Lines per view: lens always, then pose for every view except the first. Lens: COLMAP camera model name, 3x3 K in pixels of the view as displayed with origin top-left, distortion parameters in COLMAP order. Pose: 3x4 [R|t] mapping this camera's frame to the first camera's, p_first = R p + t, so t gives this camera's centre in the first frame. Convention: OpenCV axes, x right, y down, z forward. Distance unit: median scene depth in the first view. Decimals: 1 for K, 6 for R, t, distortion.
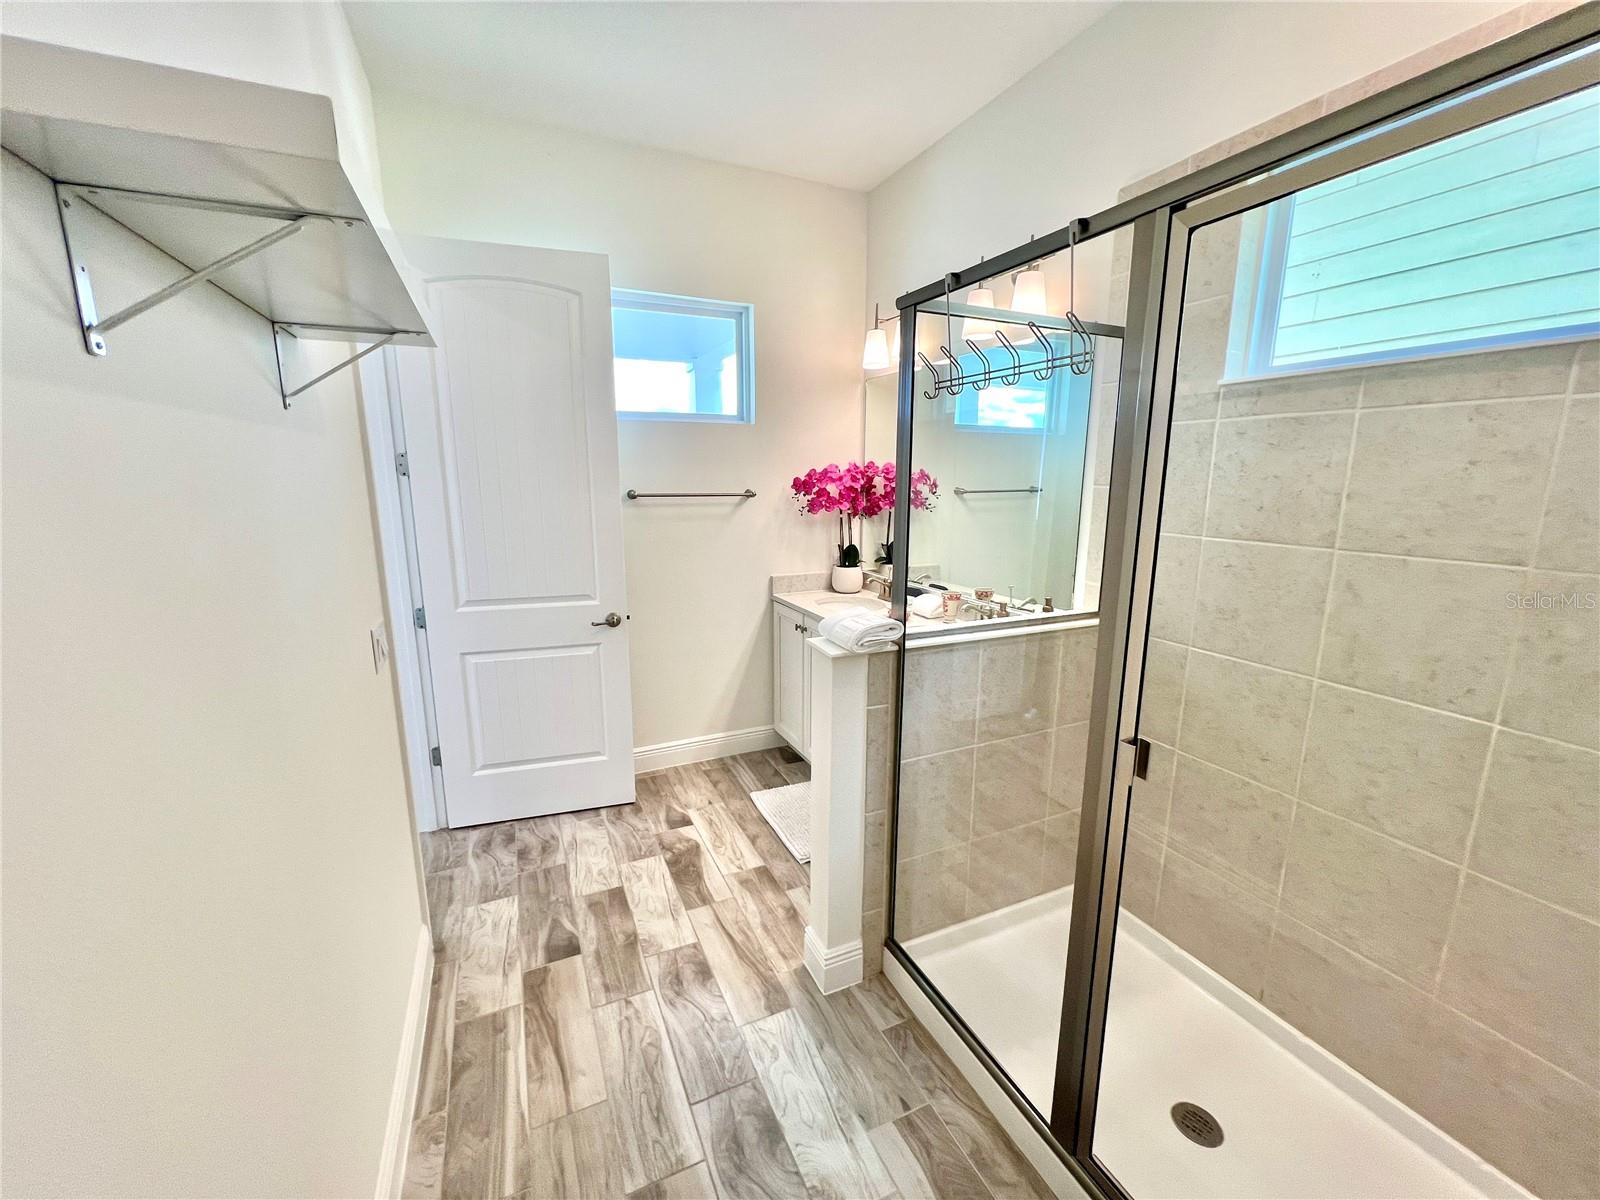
lens RADIAL K [[637.8, 0, 798.2], [0, 637.8, 598.3], [0, 0, 1]] dist [-0.003541, 0.001482]
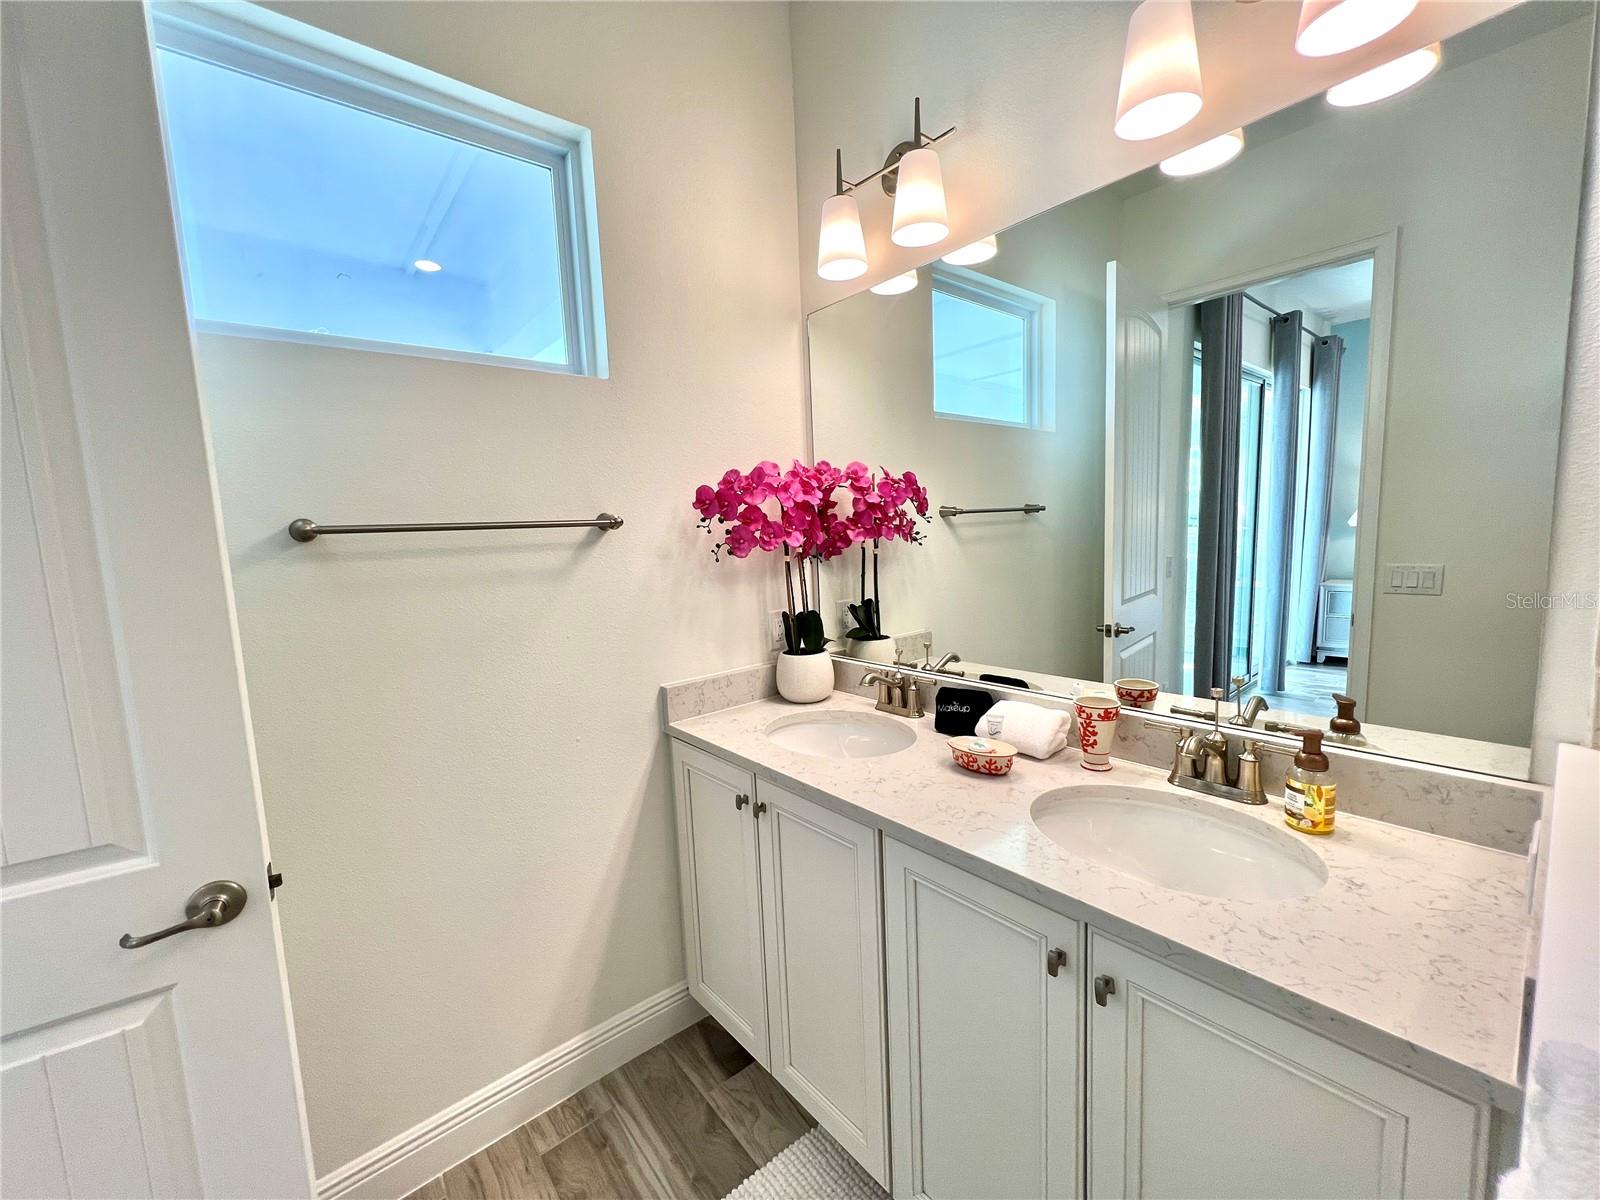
lens RADIAL K [[637.8, 0, 800.6], [0, 637.8, 599.3], [0, 0, 1]] dist [-0.003541, 0.001482]
pose [[0.962422, -0.074163, 0.261237, -0.062210], [0.097008, 0.992404, -0.075655, -0.054095], [-0.253642, 0.098154, 0.962305, 0.485636]]
